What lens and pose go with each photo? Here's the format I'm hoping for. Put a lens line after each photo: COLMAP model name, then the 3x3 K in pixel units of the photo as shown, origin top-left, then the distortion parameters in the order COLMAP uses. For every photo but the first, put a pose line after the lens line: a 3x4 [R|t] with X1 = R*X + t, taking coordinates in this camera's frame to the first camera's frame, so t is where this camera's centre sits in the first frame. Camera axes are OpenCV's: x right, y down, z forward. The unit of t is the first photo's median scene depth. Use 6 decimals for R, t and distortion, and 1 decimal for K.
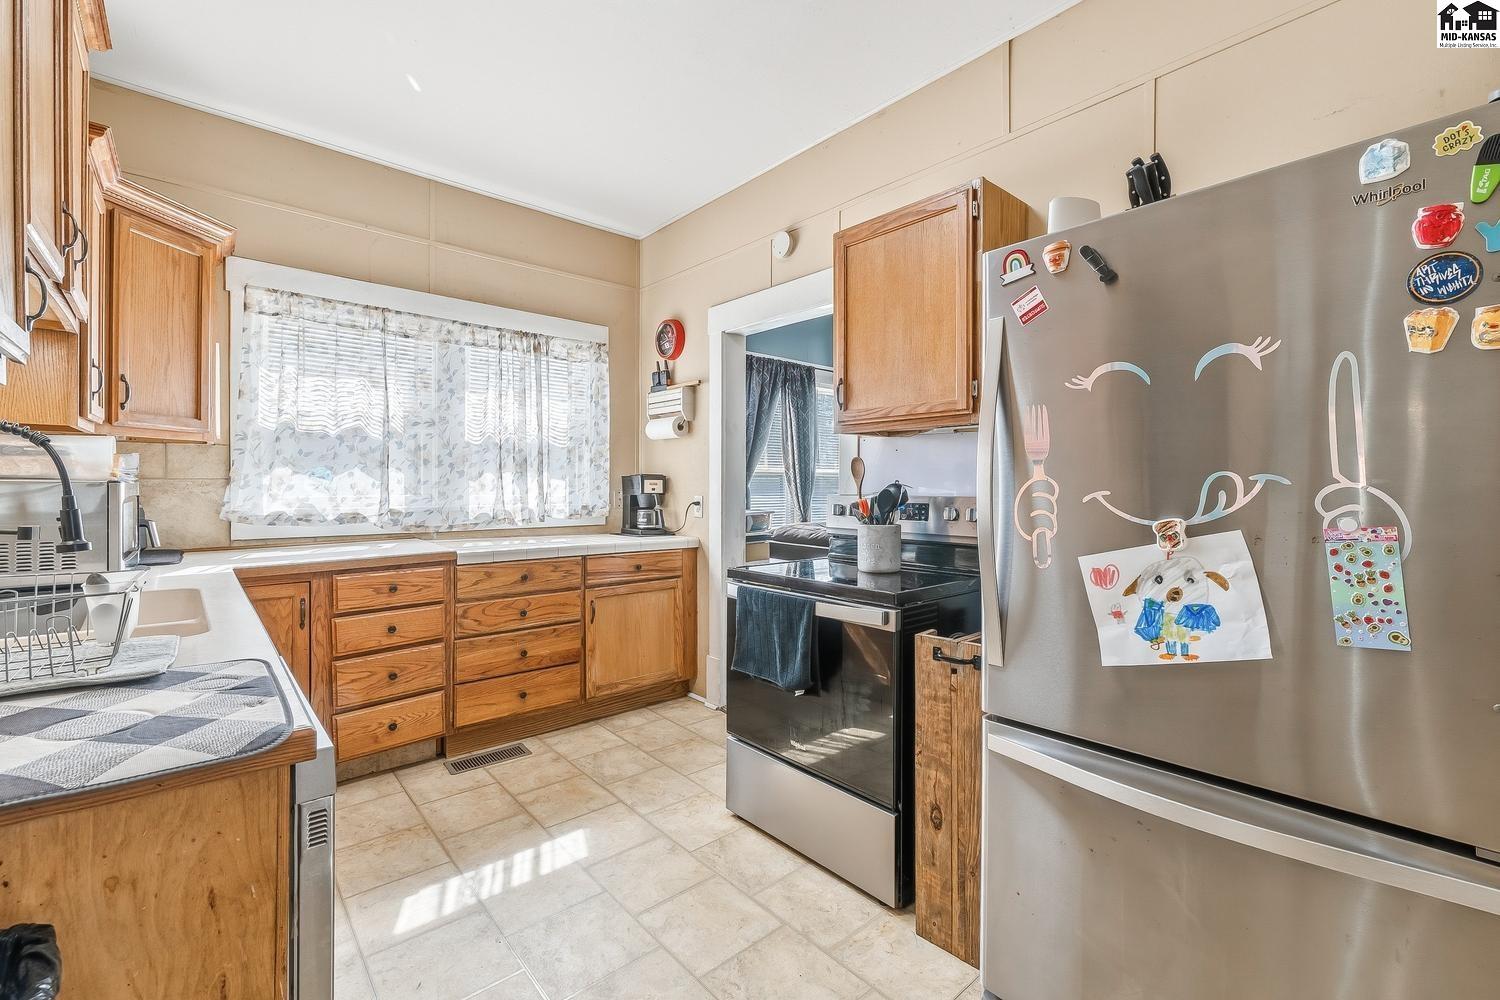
lens RADIAL K [[623.5, 0, 752.6], [0, 623.5, 490.3], [0, 0, 1]] dist [-0.000302, -0.000125]
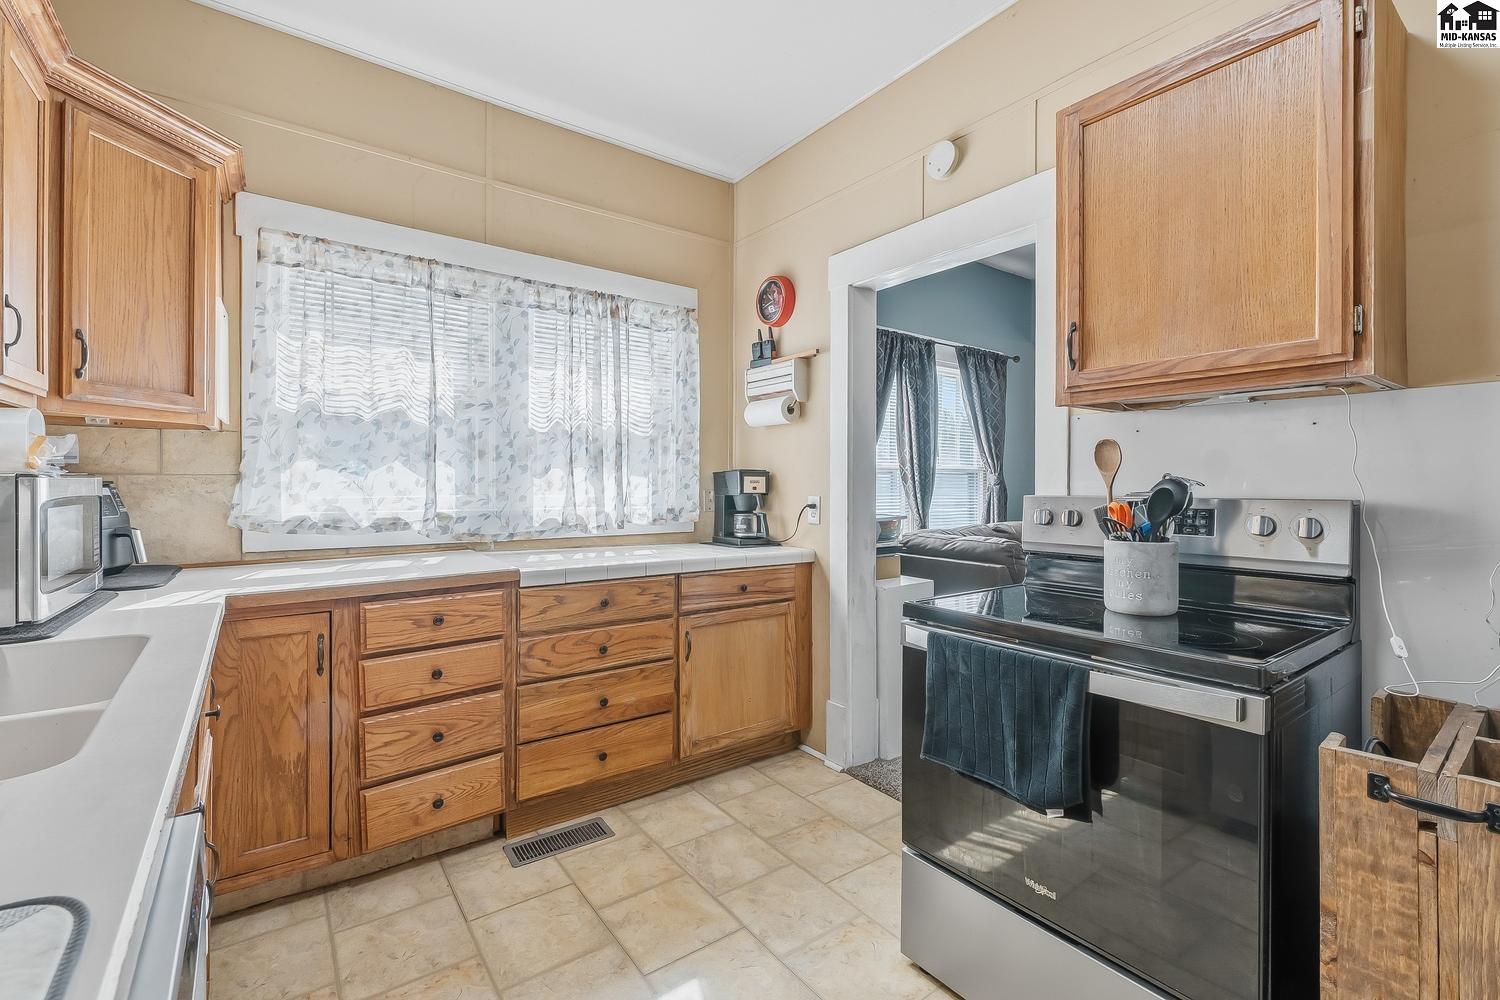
lens RADIAL K [[642.9, 0, 757.2], [0, 642.9, 490.3], [0, 0, 1]] dist [0.000093, 0.000113]
pose [[0.996711, 0.000095, -0.081038, -0.117651], [-0.000108, 1.000000, -0.000154, 0.001337], [0.081038, 0.000162, 0.996711, 0.232738]]
